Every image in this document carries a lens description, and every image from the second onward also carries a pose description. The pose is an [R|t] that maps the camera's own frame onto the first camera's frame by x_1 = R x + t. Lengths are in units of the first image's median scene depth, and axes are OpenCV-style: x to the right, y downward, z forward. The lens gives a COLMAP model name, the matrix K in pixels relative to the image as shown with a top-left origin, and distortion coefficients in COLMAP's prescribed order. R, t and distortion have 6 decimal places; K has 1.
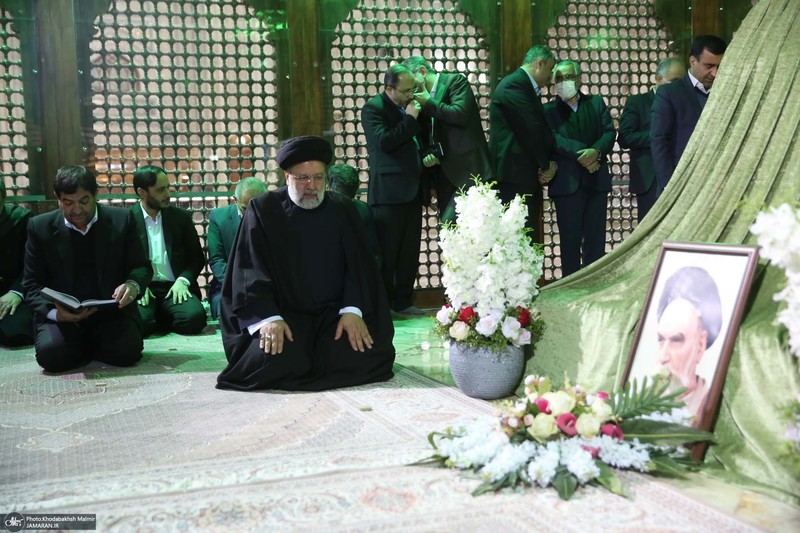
lens RADIAL K [[1012.3, 0, 400.0], [0, 1012.3, 266.5], [0, 0, 1]] dist [0.062127, 0.054069]
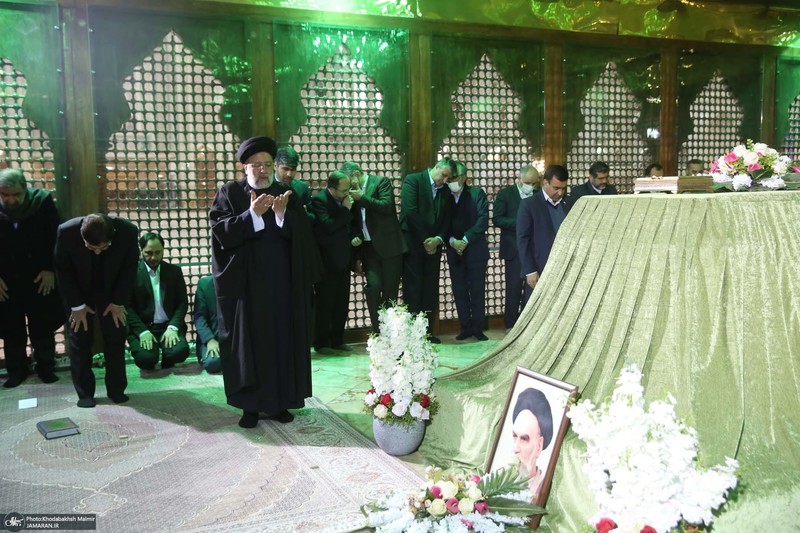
lens RADIAL K [[781.6, 0, 400.0], [0, 781.6, 266.5], [0, 0, 1]] dist [-0.000424, 0.021284]
pose [[0.995764, 0.007922, 0.091601, -0.018368], [-0.010237, 0.999639, 0.024833, -0.174623], [-0.091371, -0.025666, 0.995486, -0.114189]]
